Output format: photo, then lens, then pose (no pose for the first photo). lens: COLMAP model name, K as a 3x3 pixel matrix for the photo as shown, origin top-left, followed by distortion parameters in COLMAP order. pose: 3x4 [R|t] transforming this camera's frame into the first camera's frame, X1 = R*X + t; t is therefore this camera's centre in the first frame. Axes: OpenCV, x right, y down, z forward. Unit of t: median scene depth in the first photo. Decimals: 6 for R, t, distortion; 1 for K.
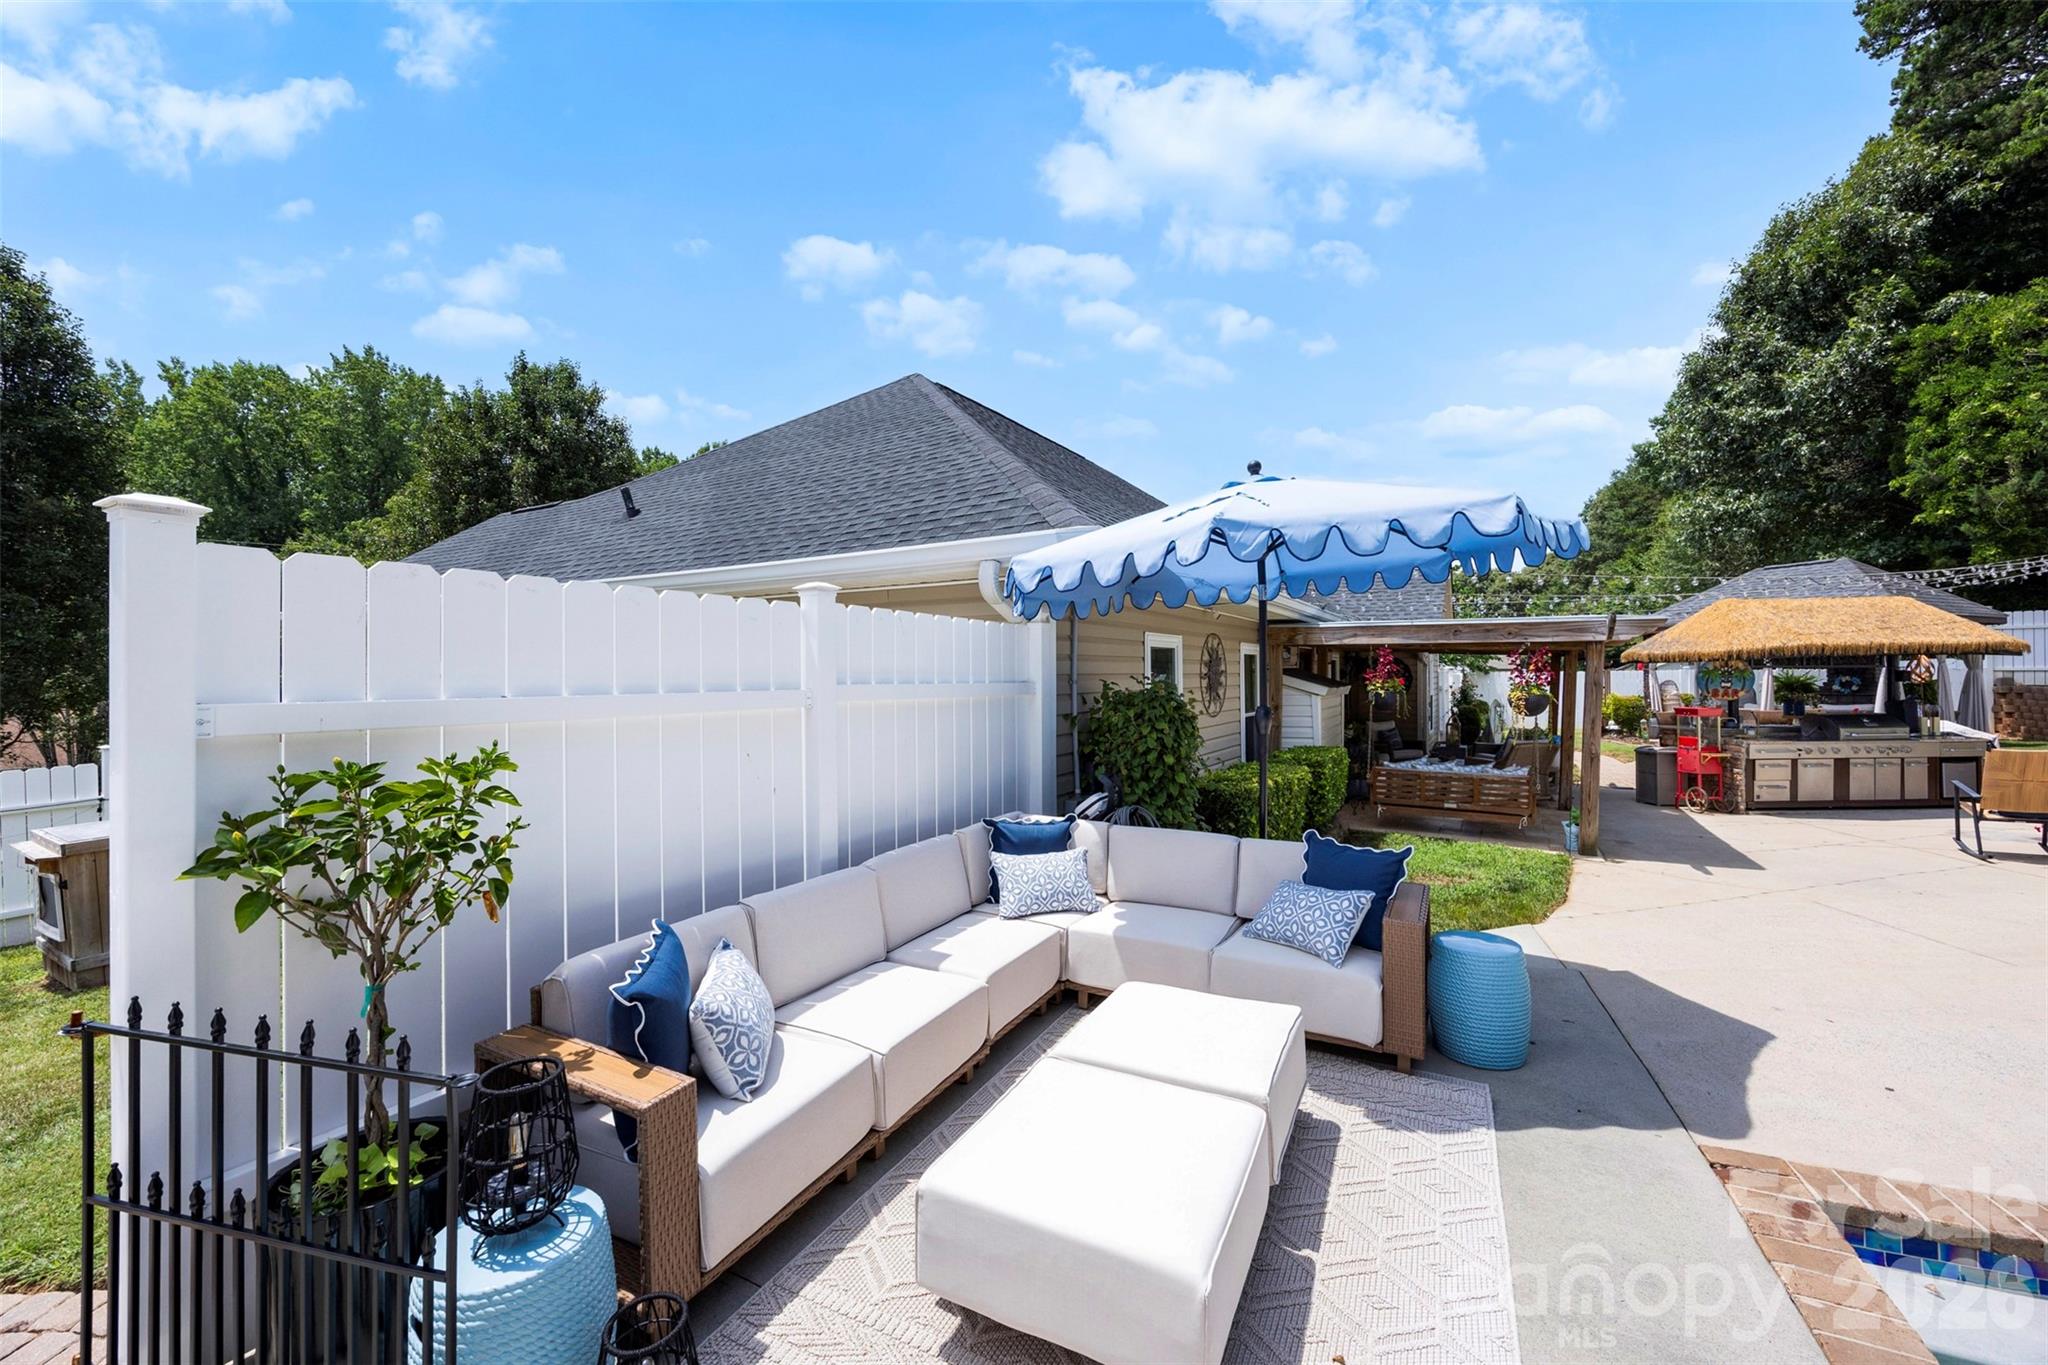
lens RADIAL K [[781.2, 0, 1028.3], [0, 781.2, 671.6], [0, 0, 1]] dist [-0.001920, -0.000289]
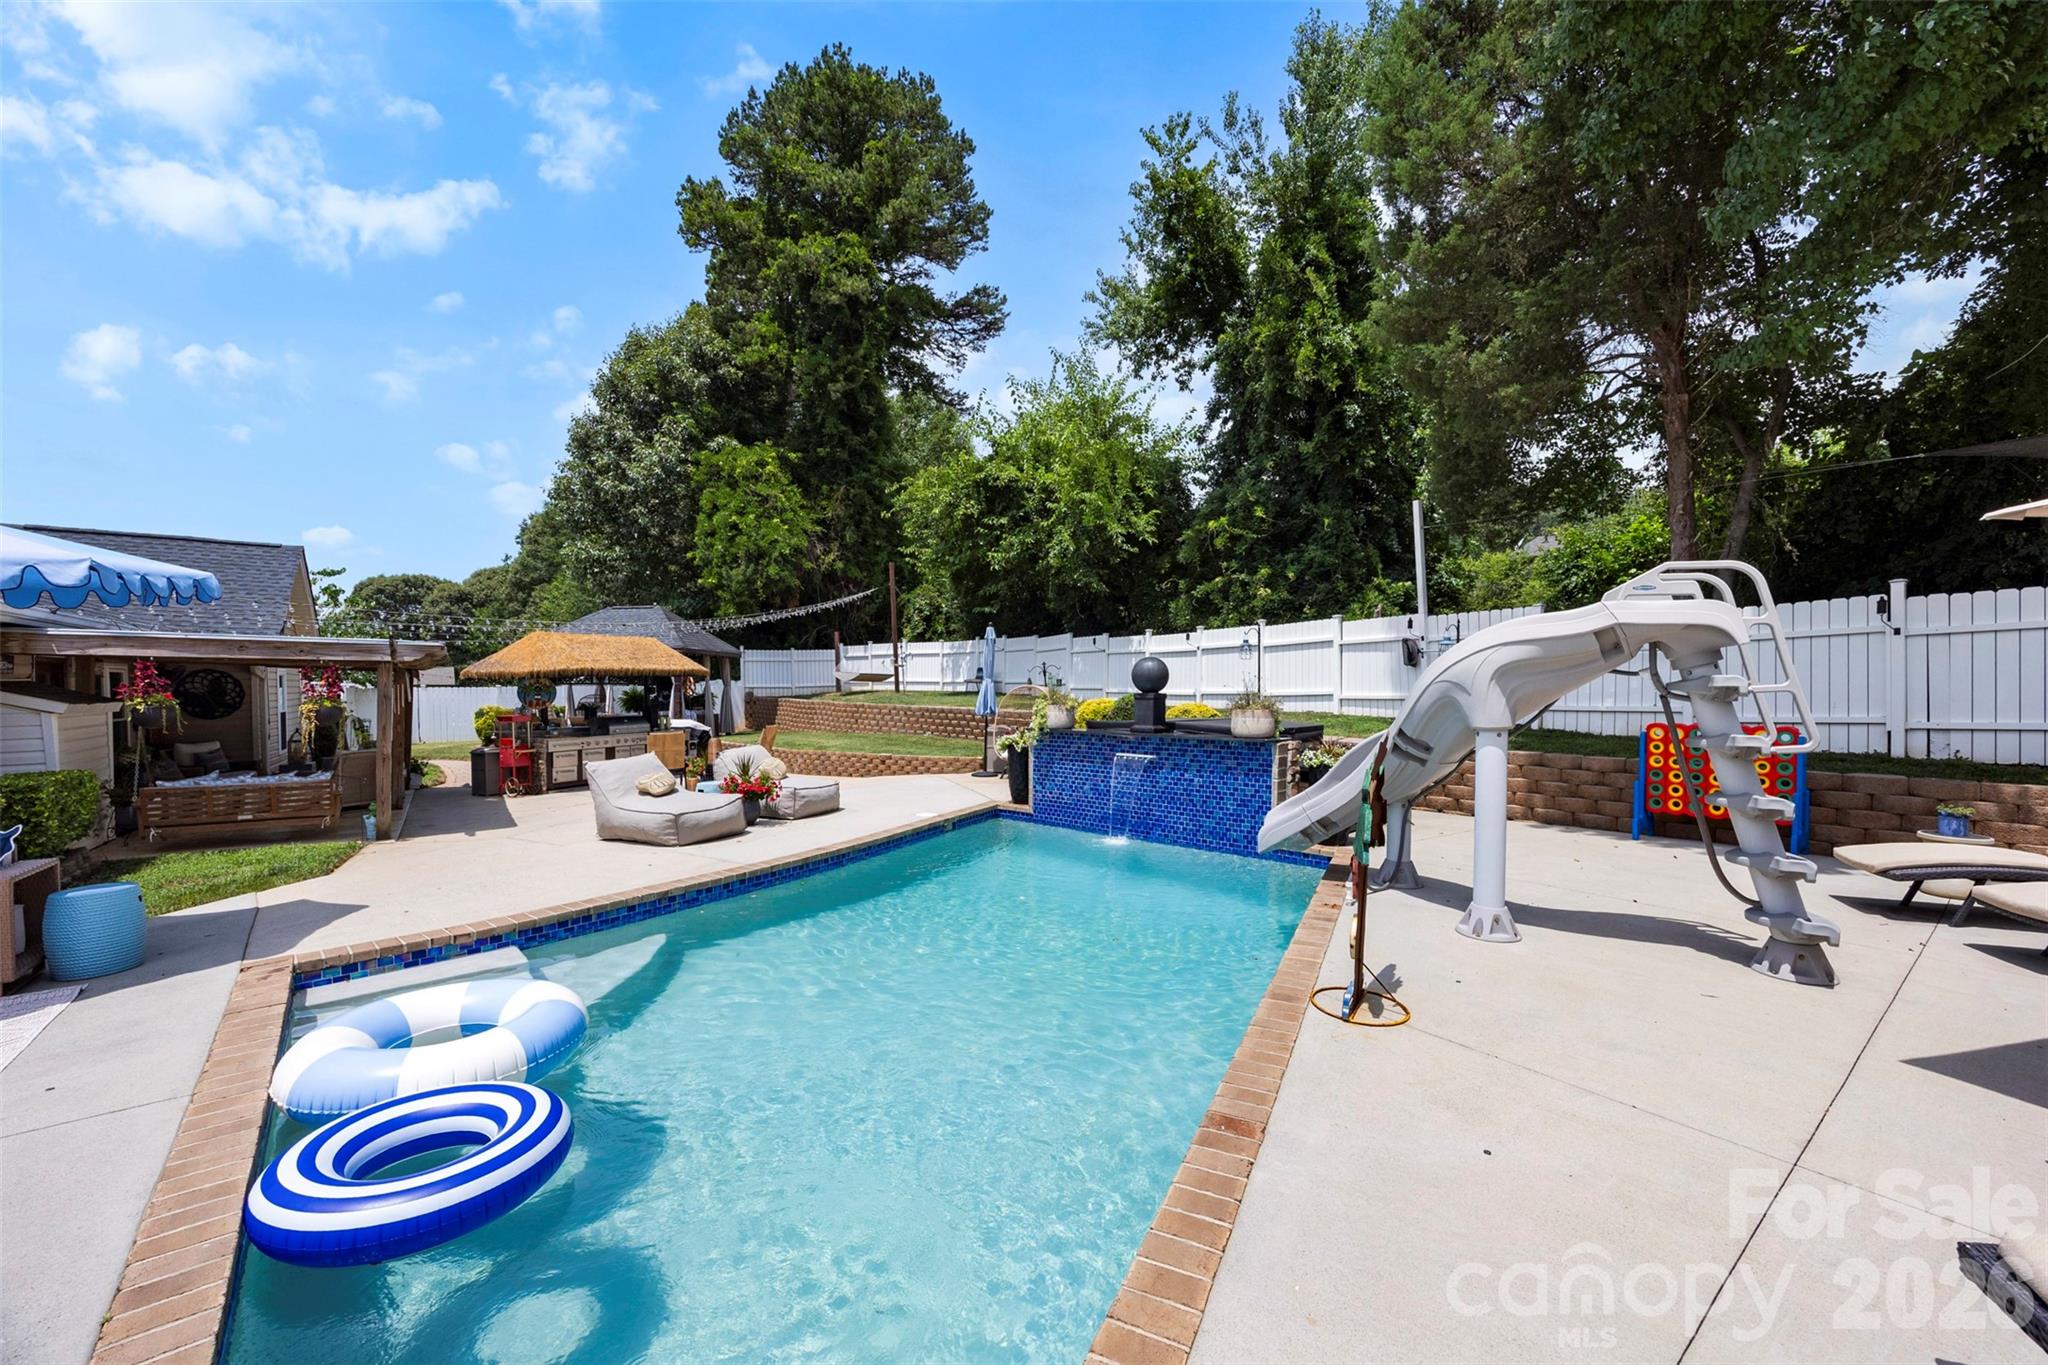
lens RADIAL K [[797.5, 0, 1028.1], [0, 797.5, 710.7], [0, 0, 1]] dist [0.001440, -0.000263]
pose [[0.391810, -0.024211, 0.919728, -0.013016], [-0.002011, 0.999629, 0.027171, 0.001617], [-0.920044, -0.012496, 0.391615, -0.289665]]
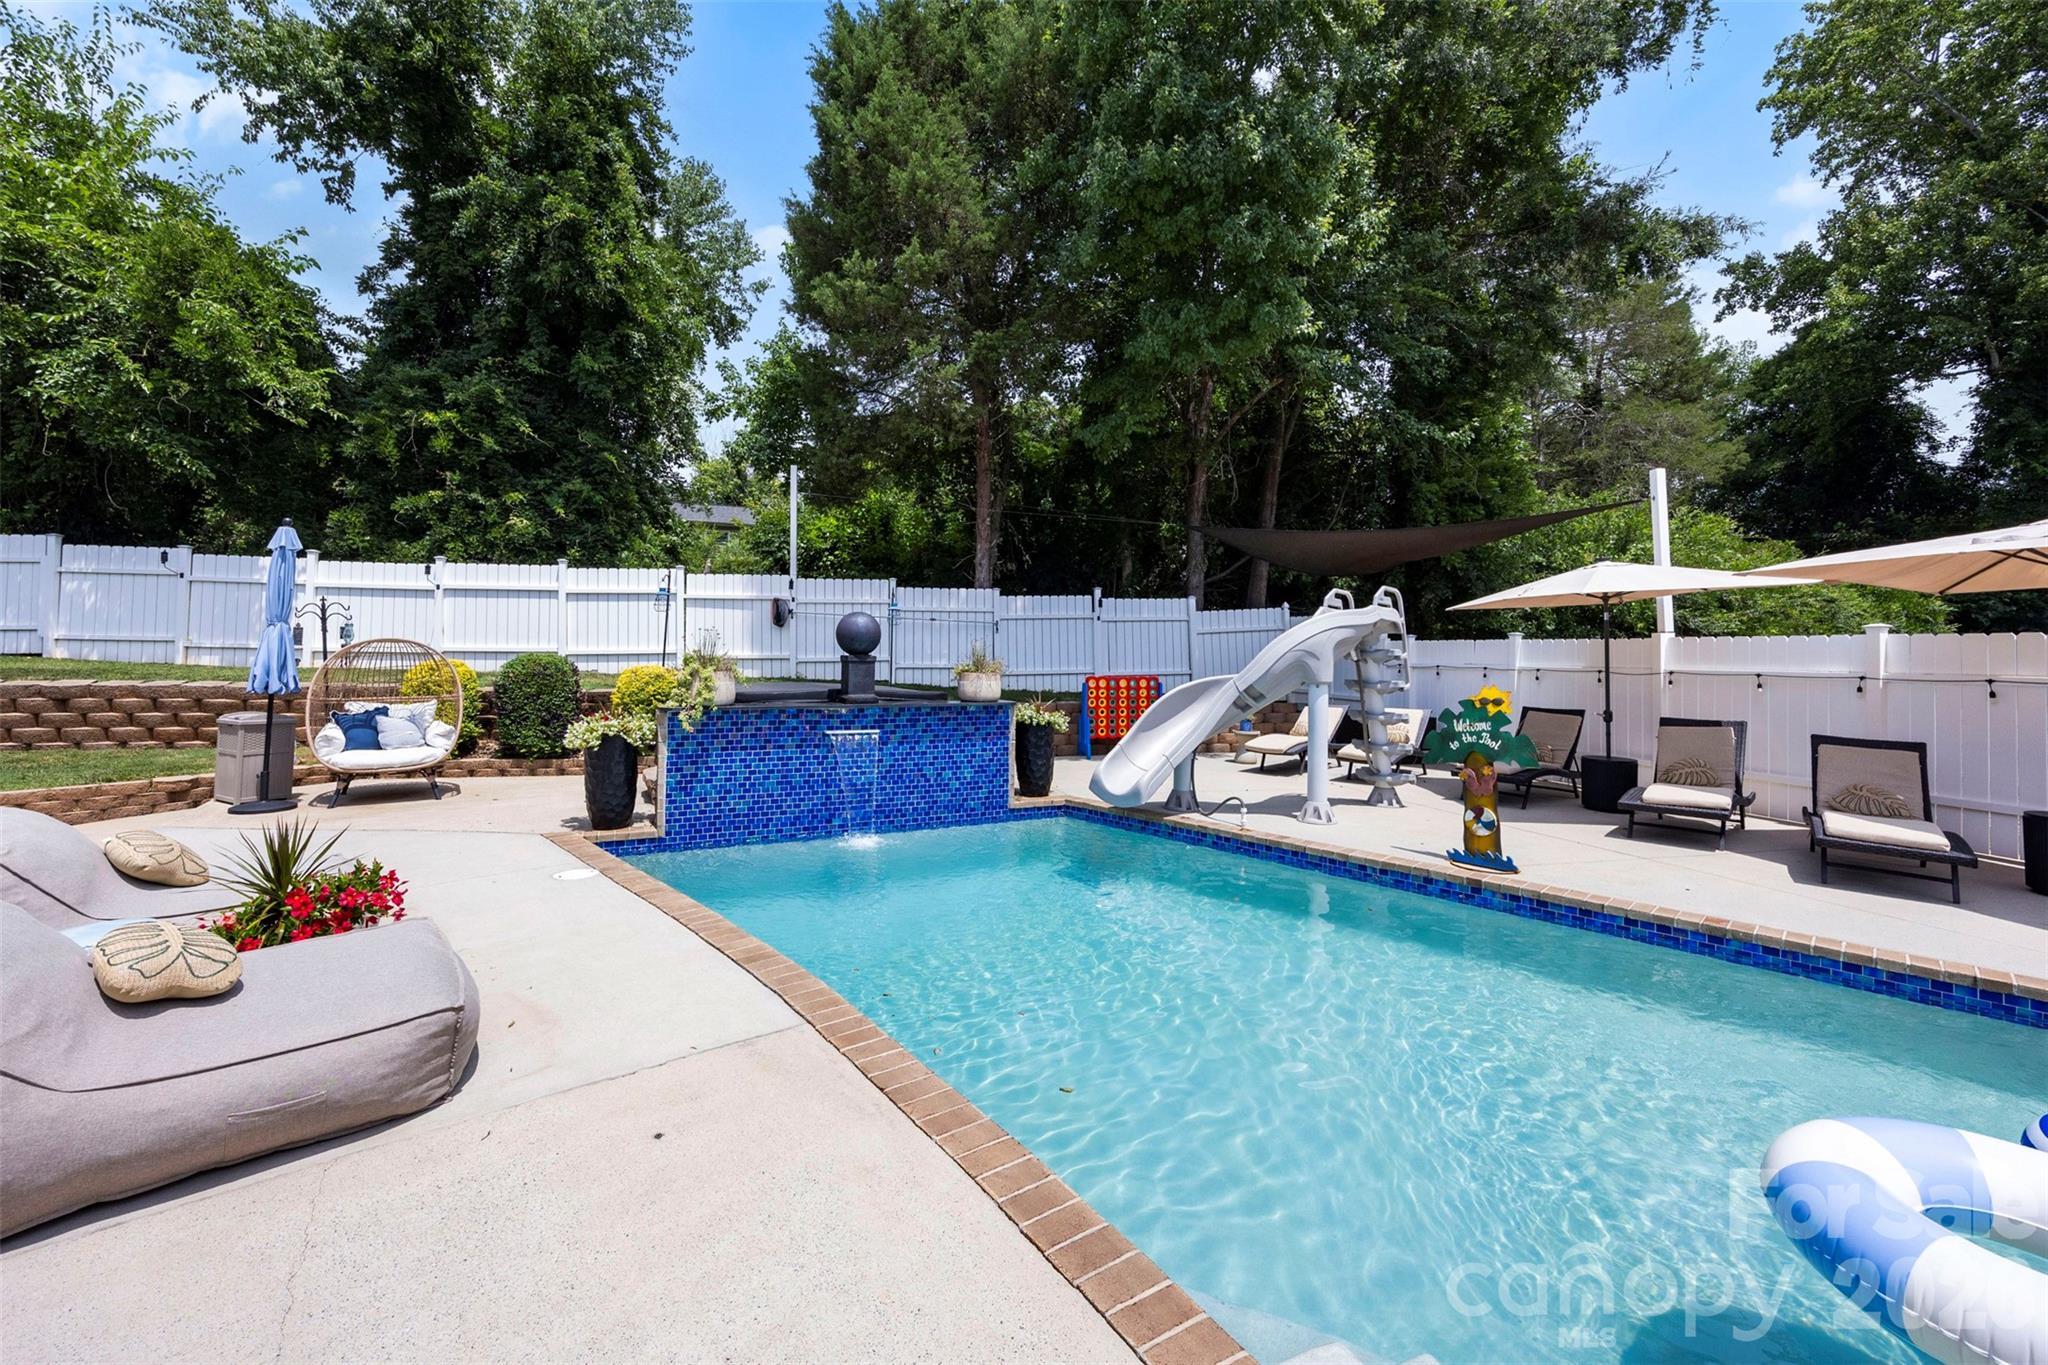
lens RADIAL K [[803.9, 0, 1044.6], [0, 803.9, 642.2], [0, 0, 1]] dist [-0.002188, -0.000120]
pose [[-0.714675, -0.000271, 0.699457, 0.202967], [-0.013160, 0.999828, -0.013059, 0.001643], [-0.699333, -0.018537, -0.714555, 0.310259]]
